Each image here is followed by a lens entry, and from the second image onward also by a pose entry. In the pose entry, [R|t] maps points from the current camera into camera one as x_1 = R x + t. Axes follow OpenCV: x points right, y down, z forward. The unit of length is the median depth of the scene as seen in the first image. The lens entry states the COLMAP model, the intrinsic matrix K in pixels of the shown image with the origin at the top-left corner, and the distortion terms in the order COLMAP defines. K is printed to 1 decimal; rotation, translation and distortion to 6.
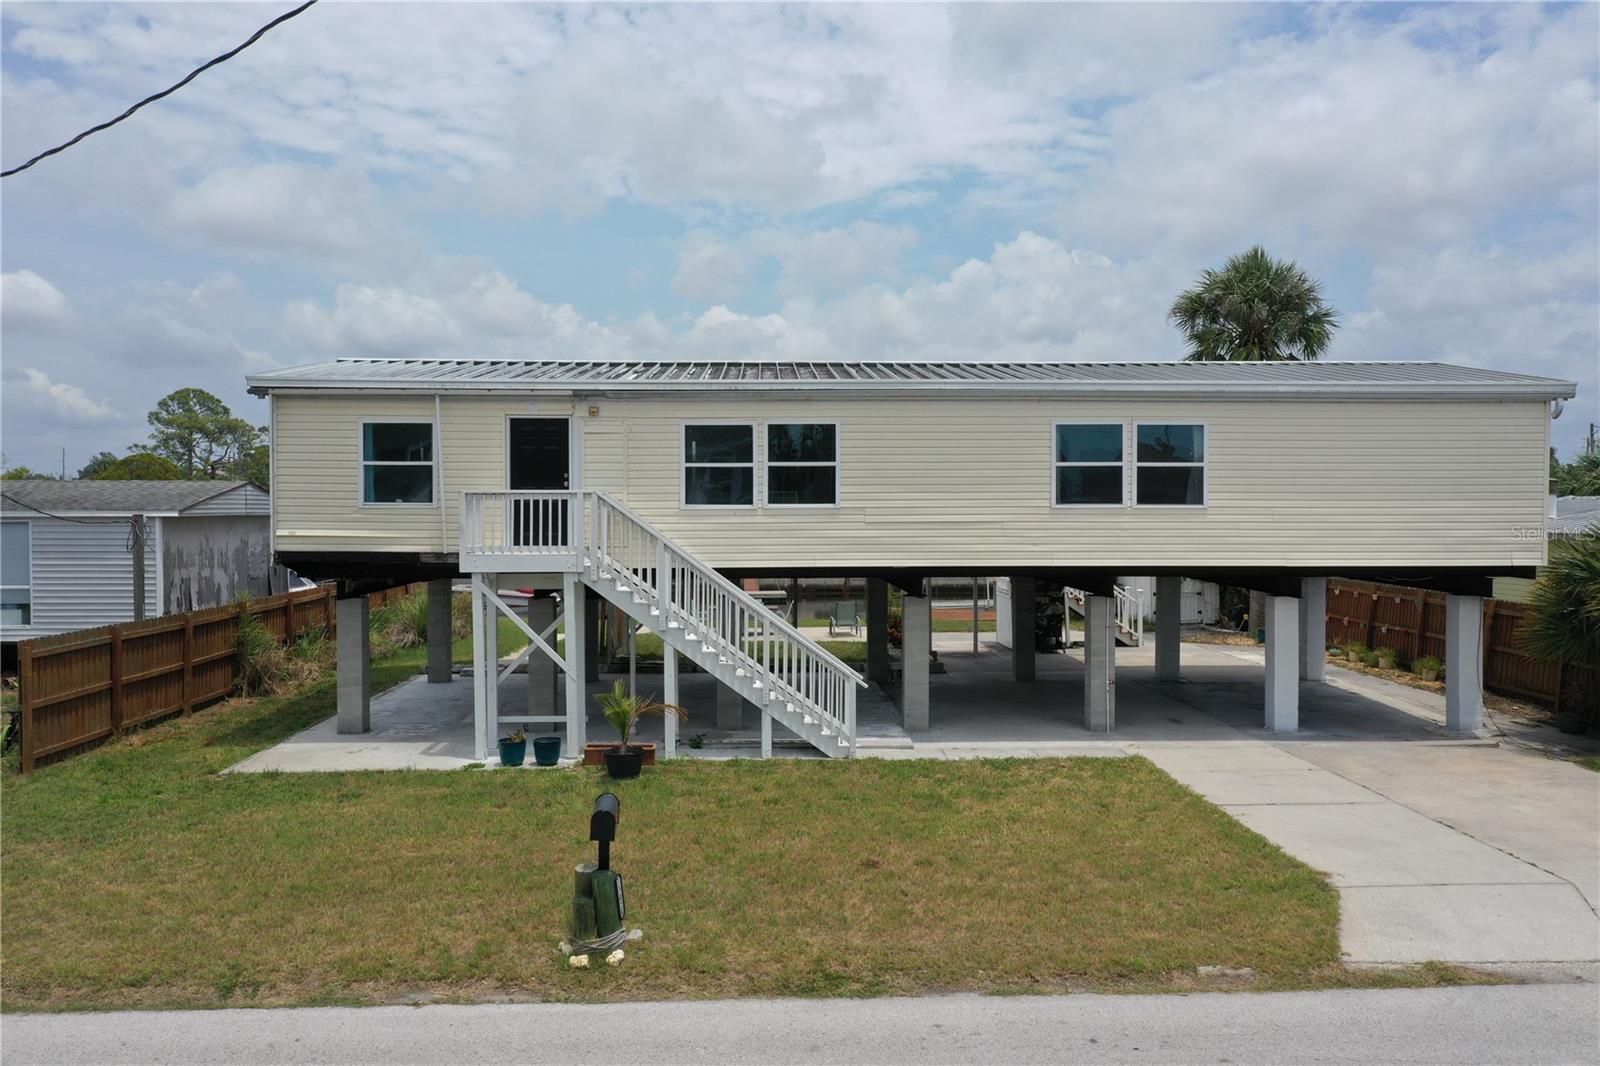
lens RADIAL K [[1272.1, 0, 822.4], [0, 1272.1, 548.0], [0, 0, 1]] dist [0.019864, -0.001241]
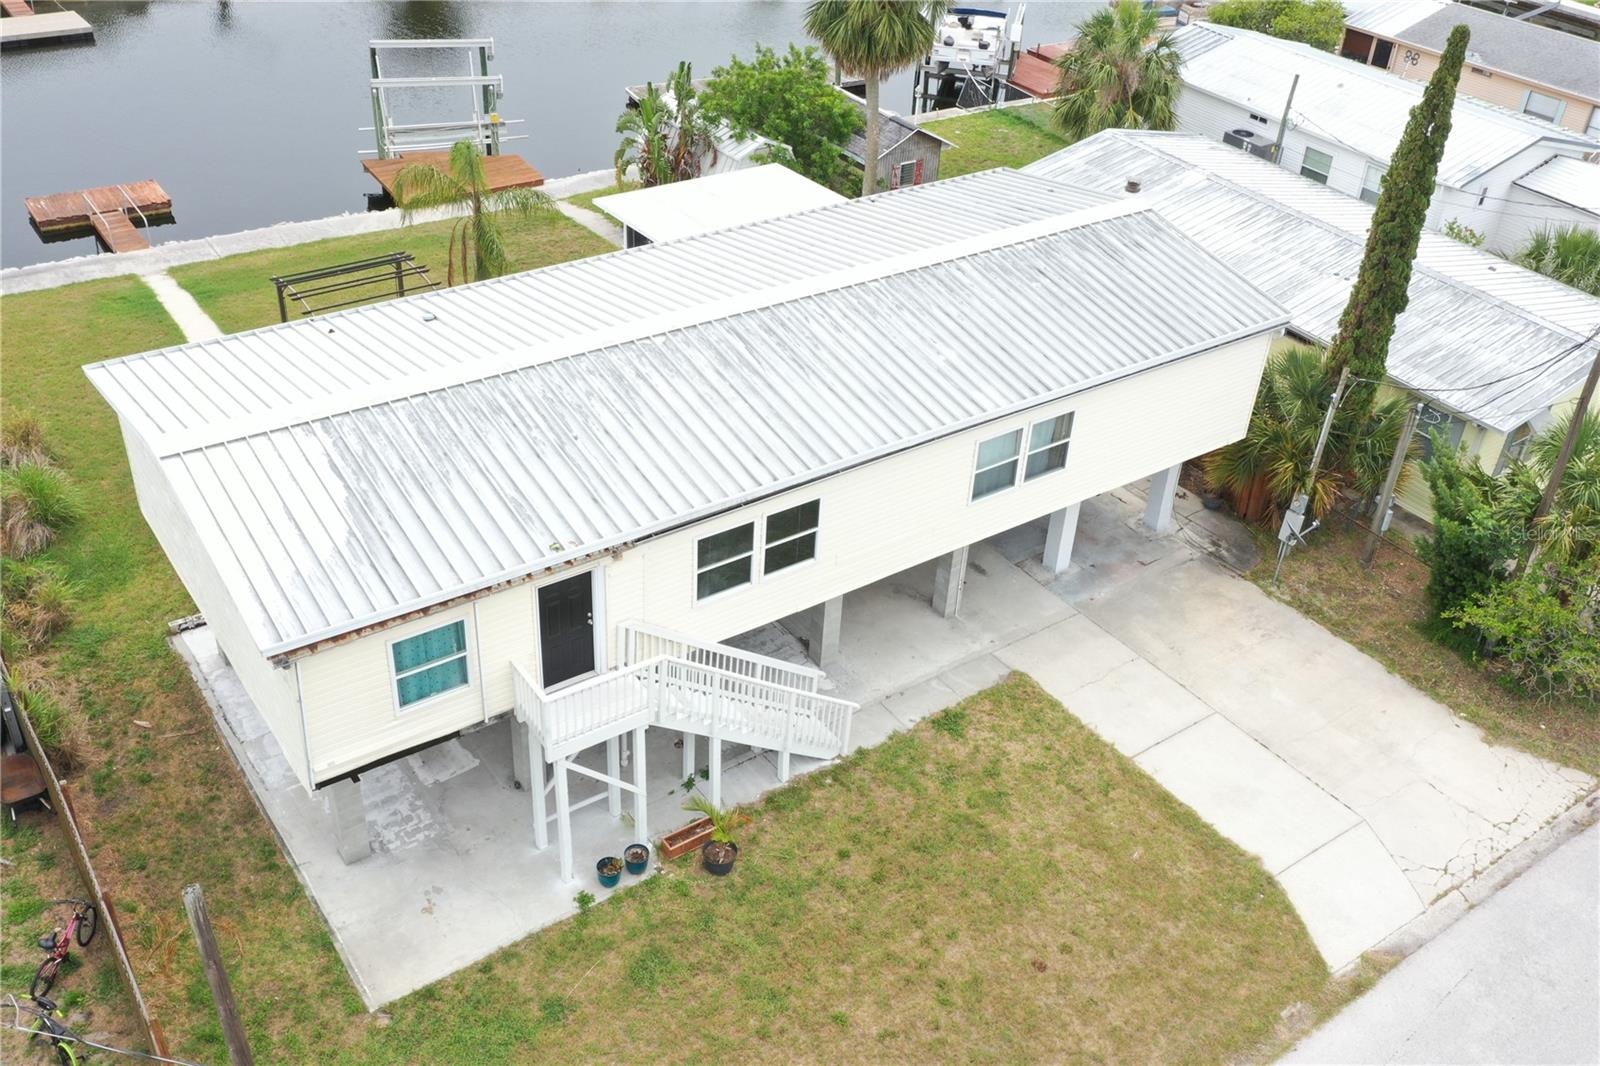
lens RADIAL K [[1471.7, 0, 838.7], [0, 1471.7, 506.4], [0, 0, 1]] dist [0.013195, 0.021058]
pose [[0.827904, -0.260609, 0.496646, -0.584316], [-0.052757, 0.845383, 0.531549, -0.740890], [-0.558383, -0.466273, 0.686147, 0.151341]]
